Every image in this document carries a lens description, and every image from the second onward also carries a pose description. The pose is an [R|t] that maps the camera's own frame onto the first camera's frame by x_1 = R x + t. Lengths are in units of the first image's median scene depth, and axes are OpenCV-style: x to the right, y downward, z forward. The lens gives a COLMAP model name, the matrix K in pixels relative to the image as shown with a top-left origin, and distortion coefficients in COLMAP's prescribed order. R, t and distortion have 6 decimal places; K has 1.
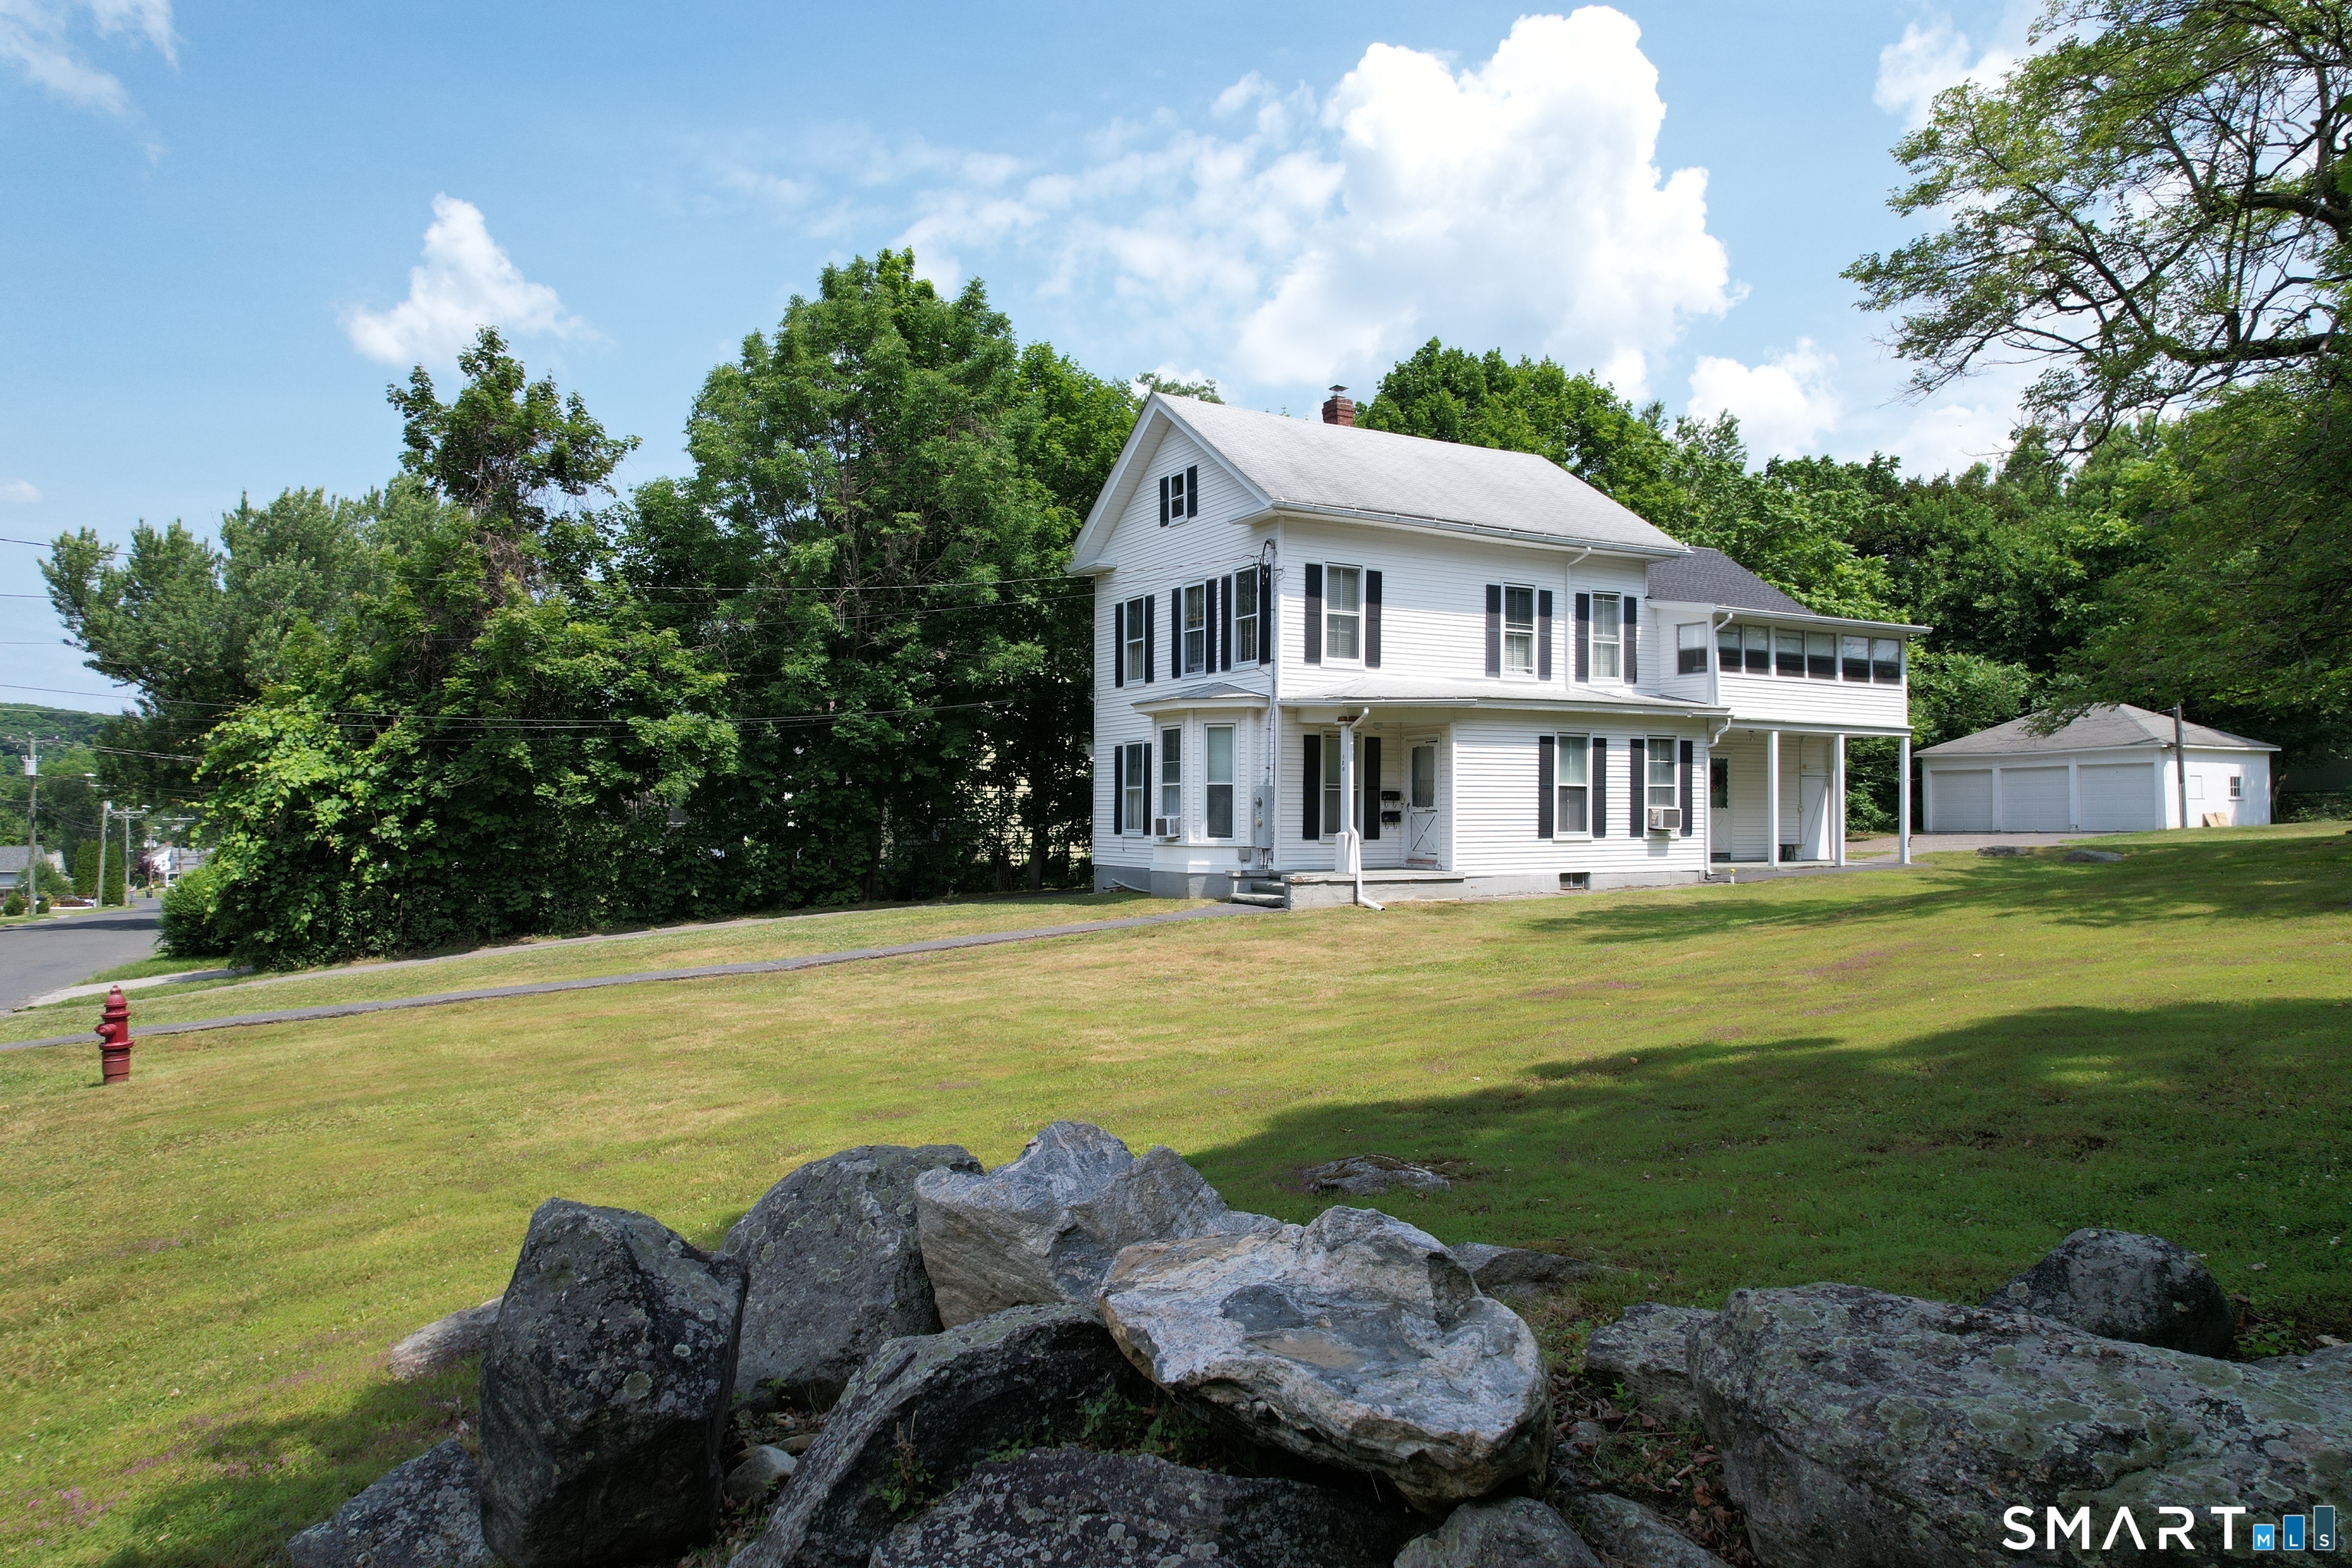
lens RADIAL K [[1487.9, 0, 1183.4], [0, 1487.9, 791.9], [0, 0, 1]] dist [-0.056800, 0.046847]
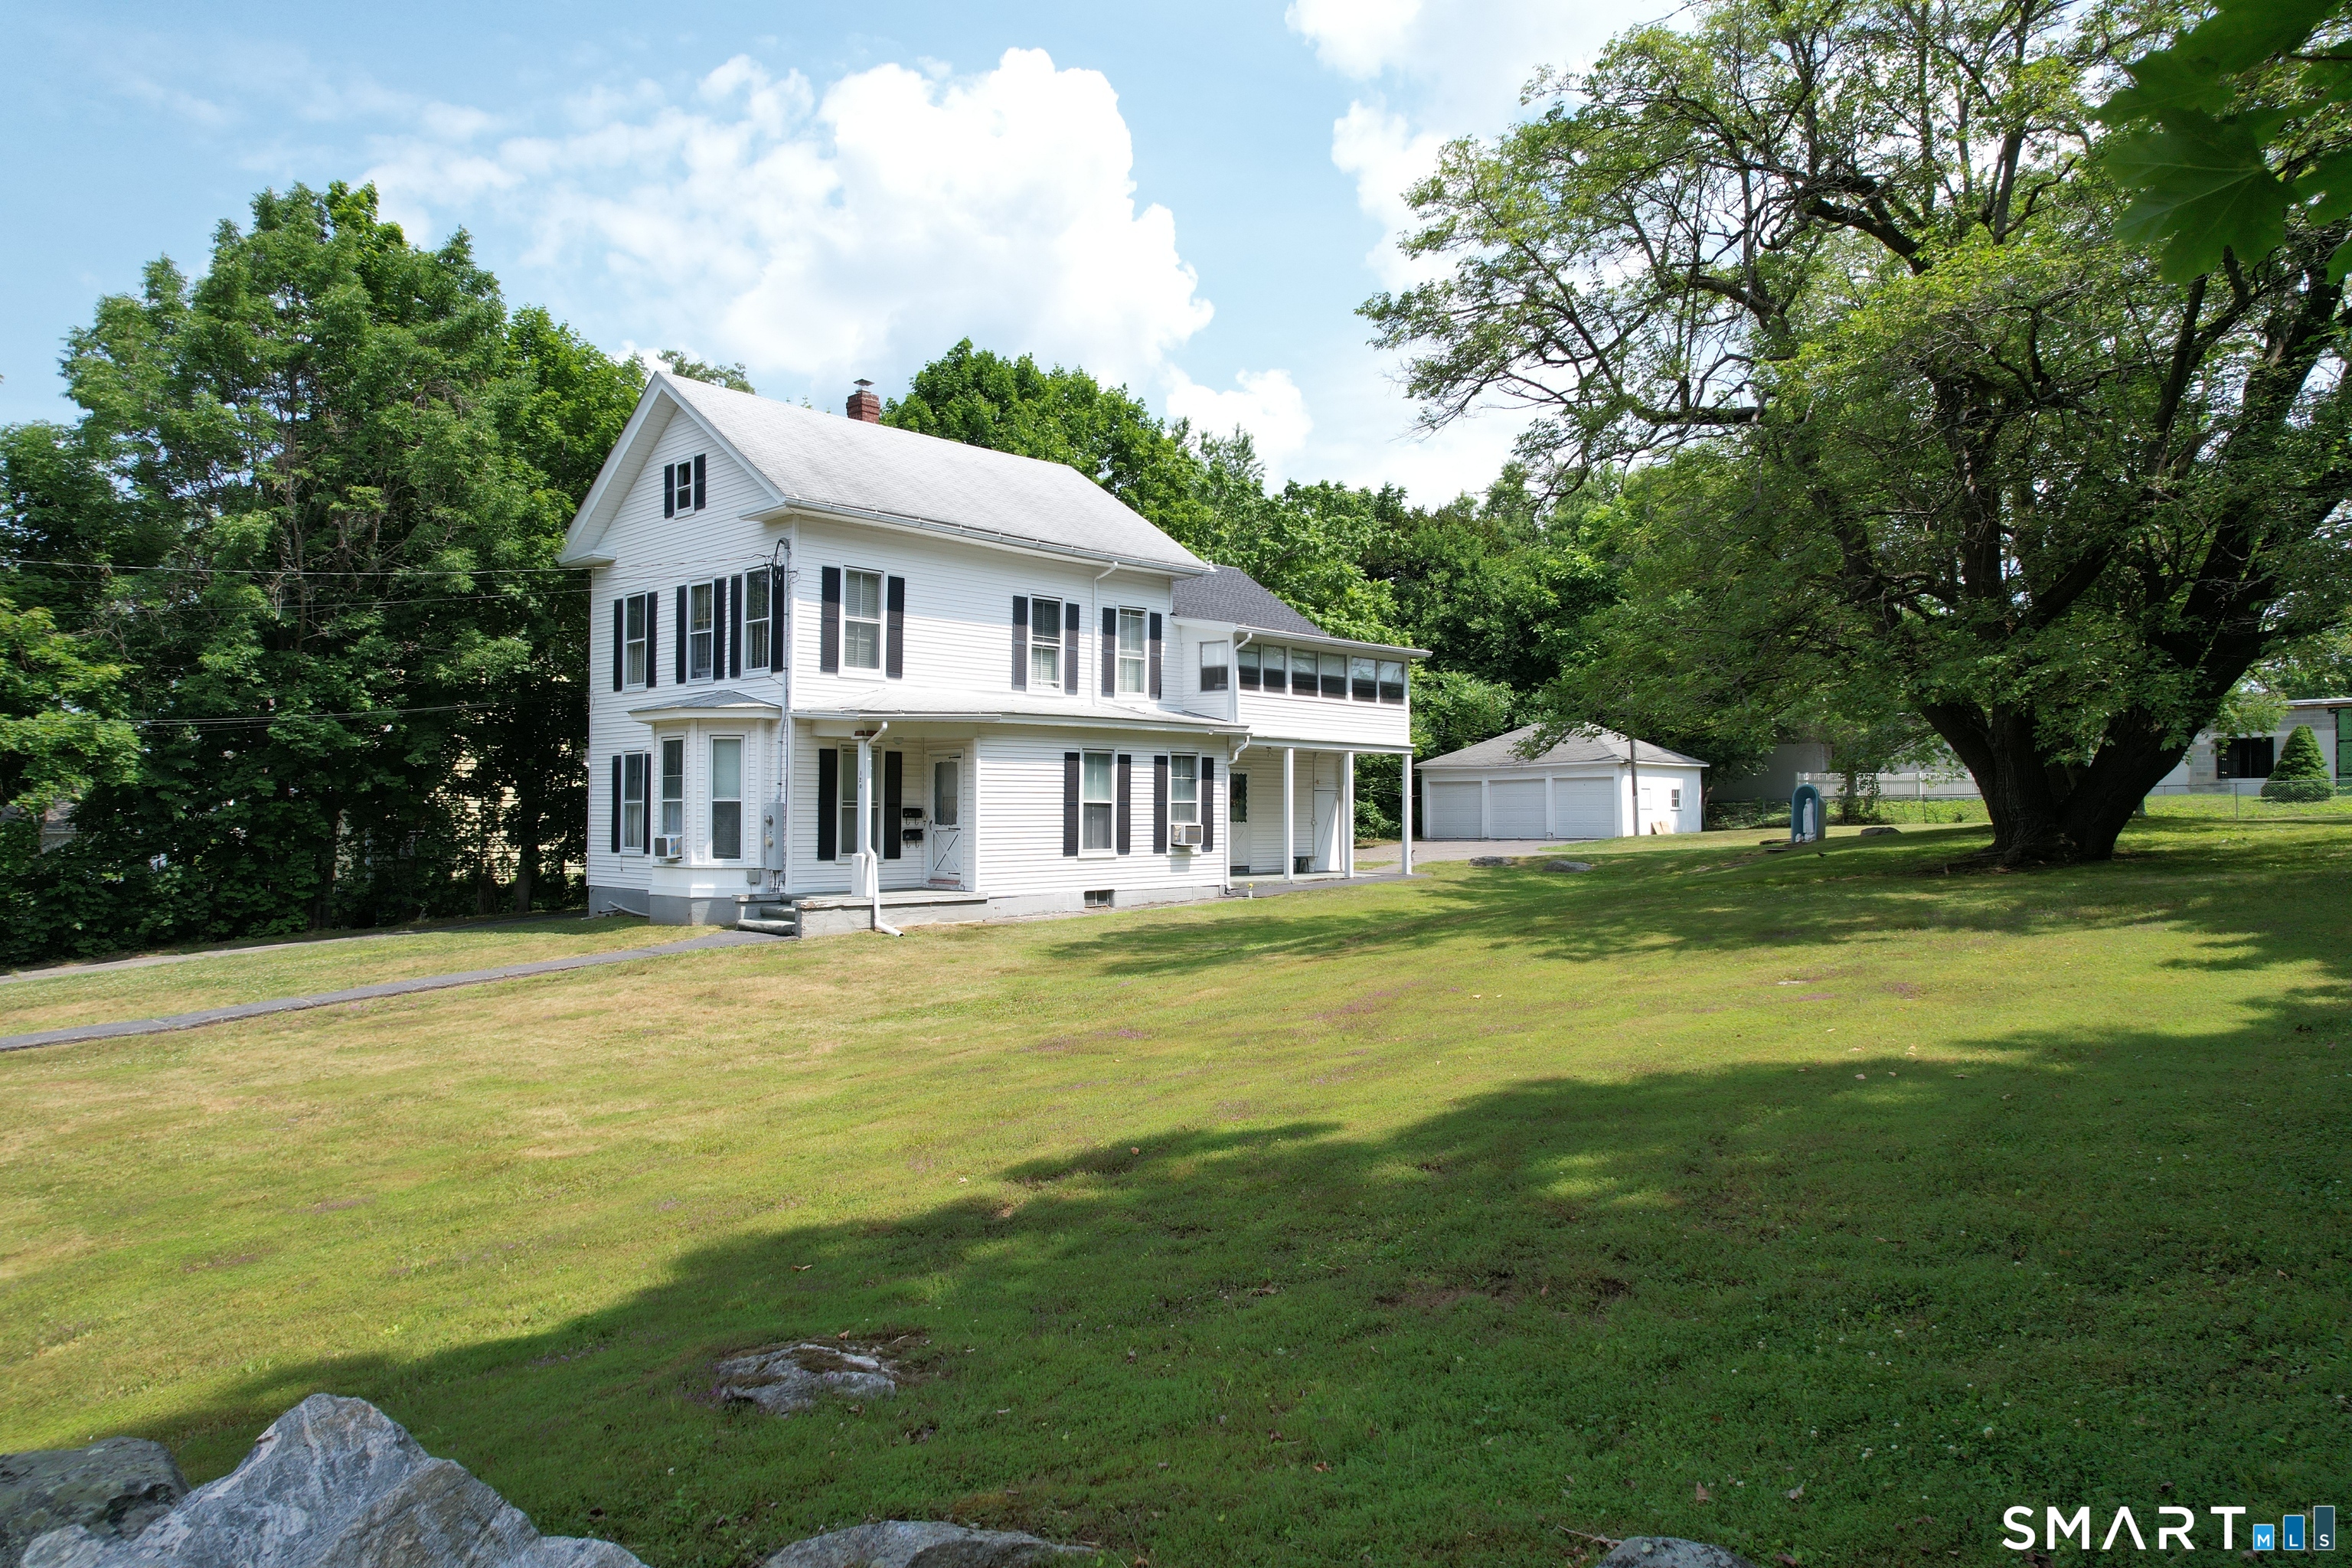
lens RADIAL K [[1487.9, 0, 1165.2], [0, 1487.9, 791.7], [0, 0, 1]] dist [-0.056800, 0.046847]
pose [[0.956673, 0.004523, 0.291130, 0.015832], [-0.004615, 0.999989, -0.000372, -0.010651], [-0.291129, -0.000988, 0.956683, 0.035333]]
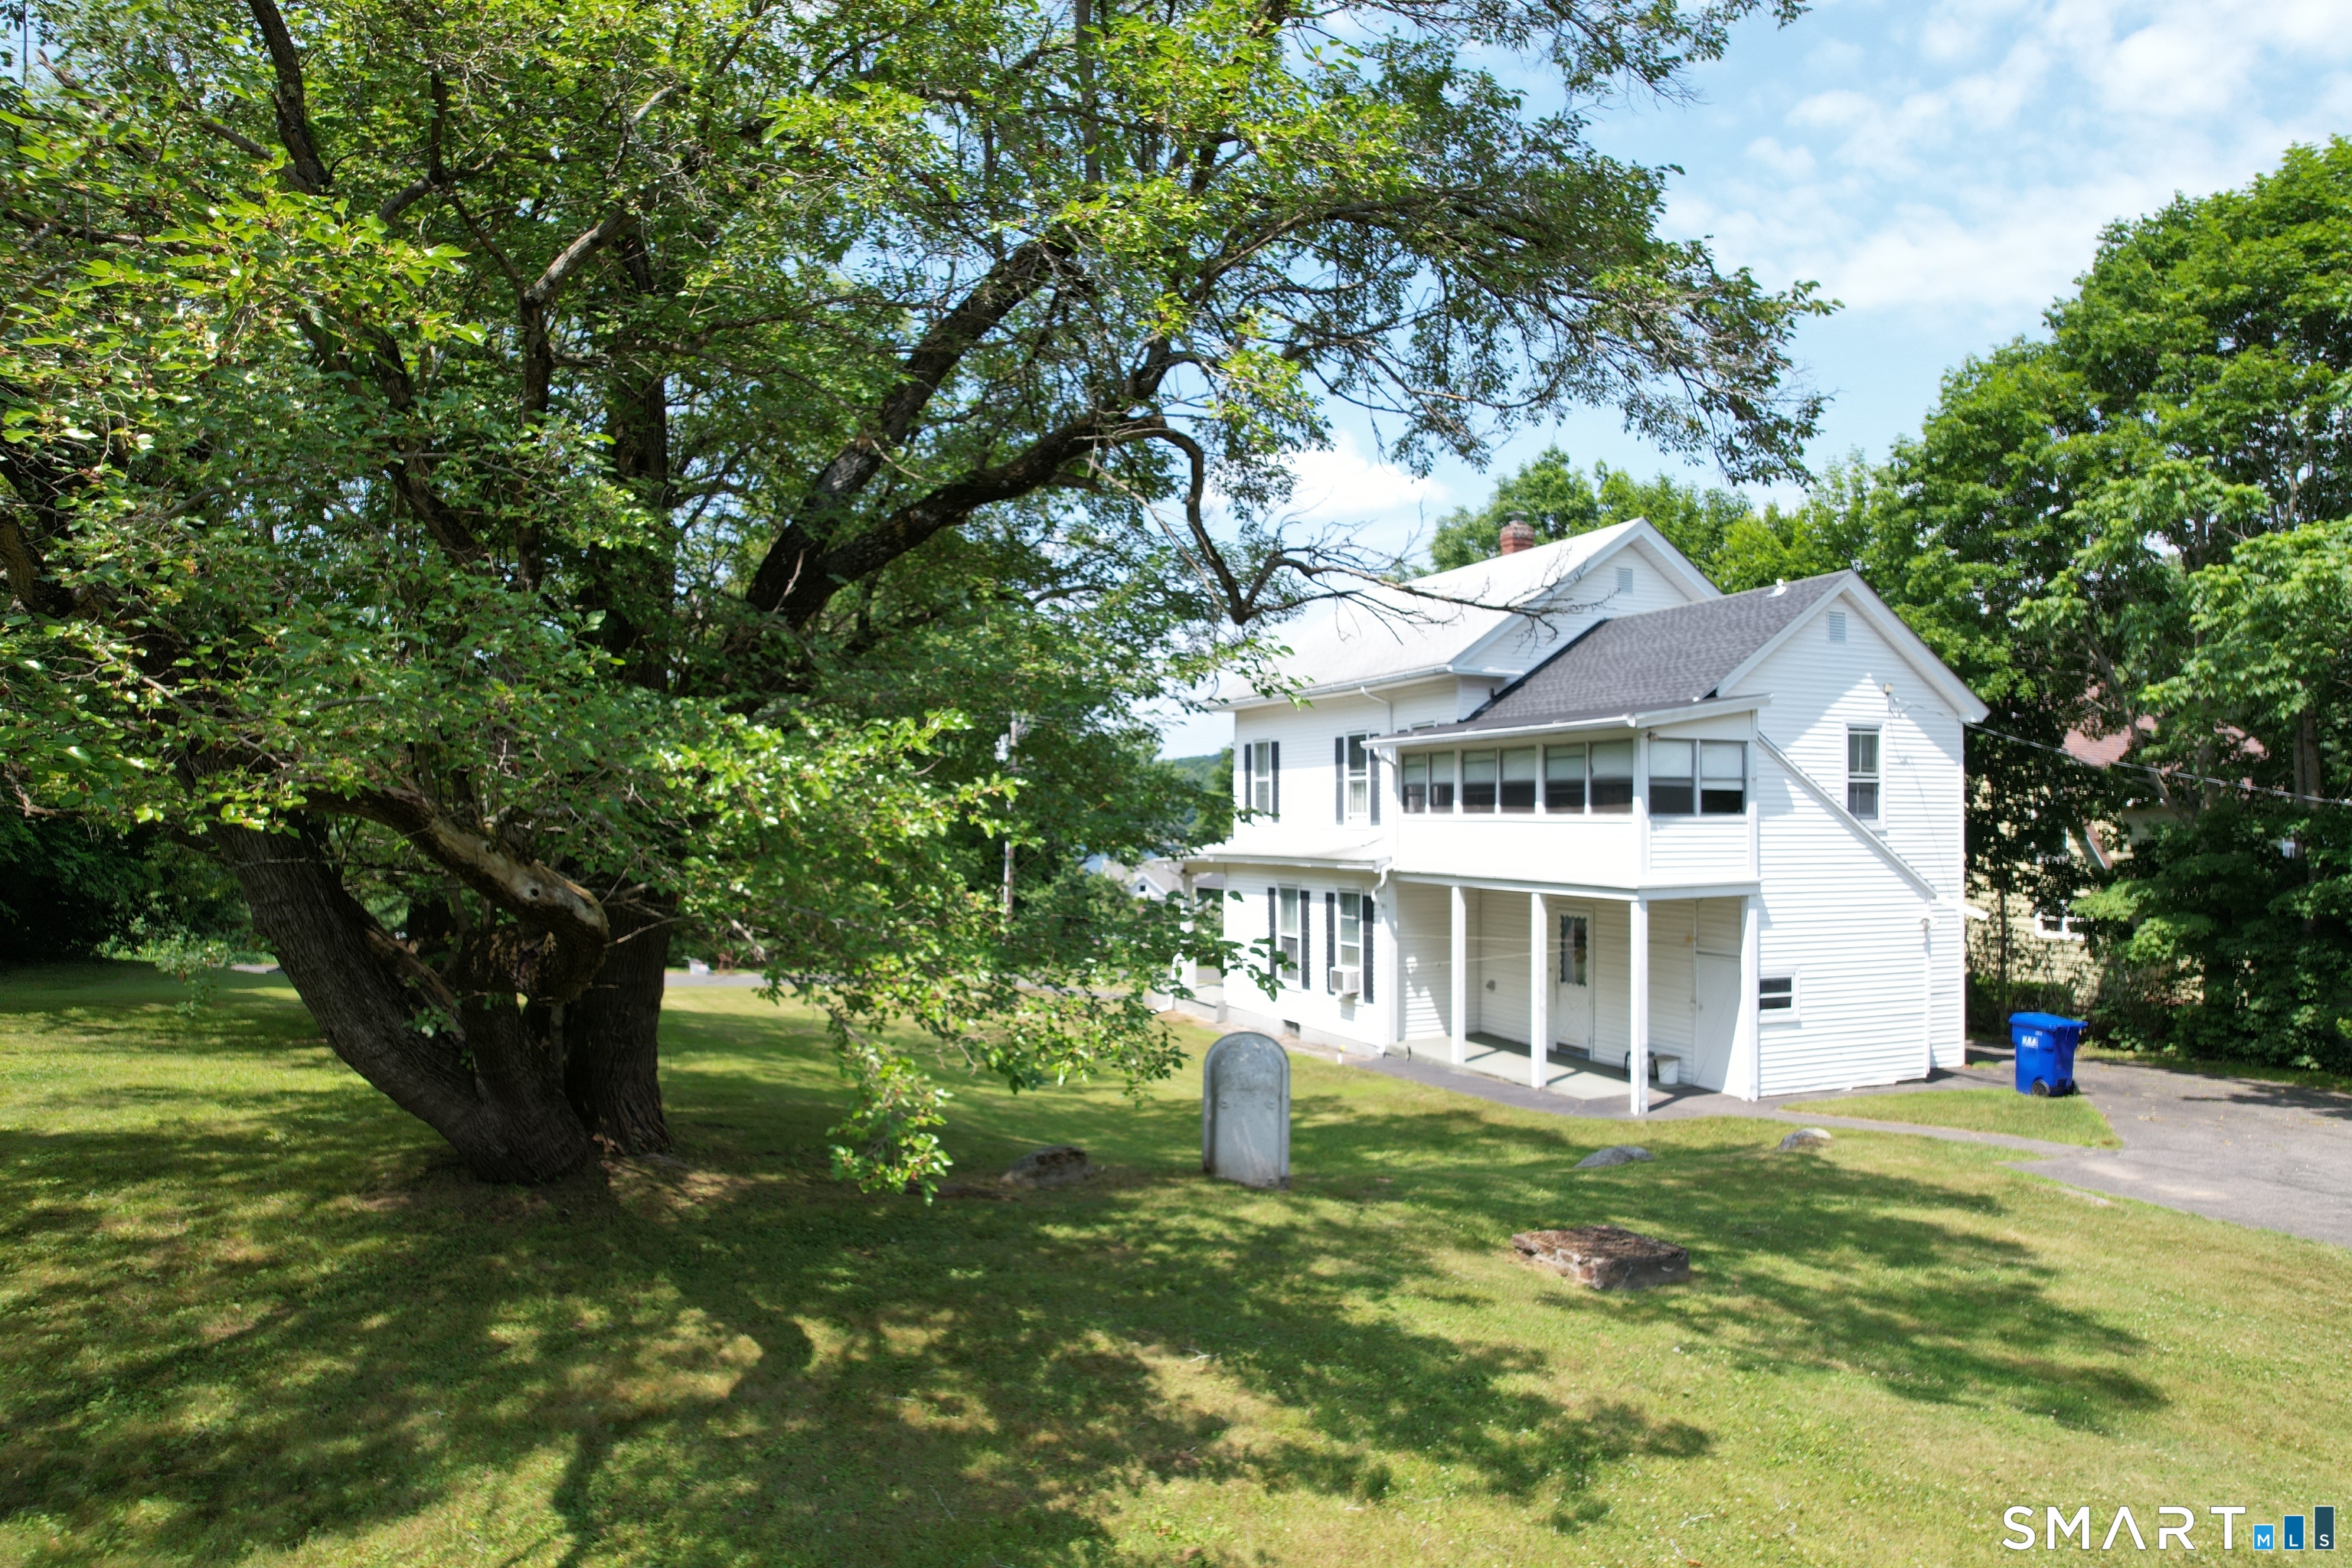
lens RADIAL K [[1487.9, 0, 1180.9], [0, 1487.9, 784.8], [0, 0, 1]] dist [-0.056800, 0.046847]
pose [[-0.105739, -0.020940, -0.994173, 1.232842], [0.018576, 0.999562, -0.023029, -0.082225], [0.994220, -0.020903, -0.105304, 0.977287]]
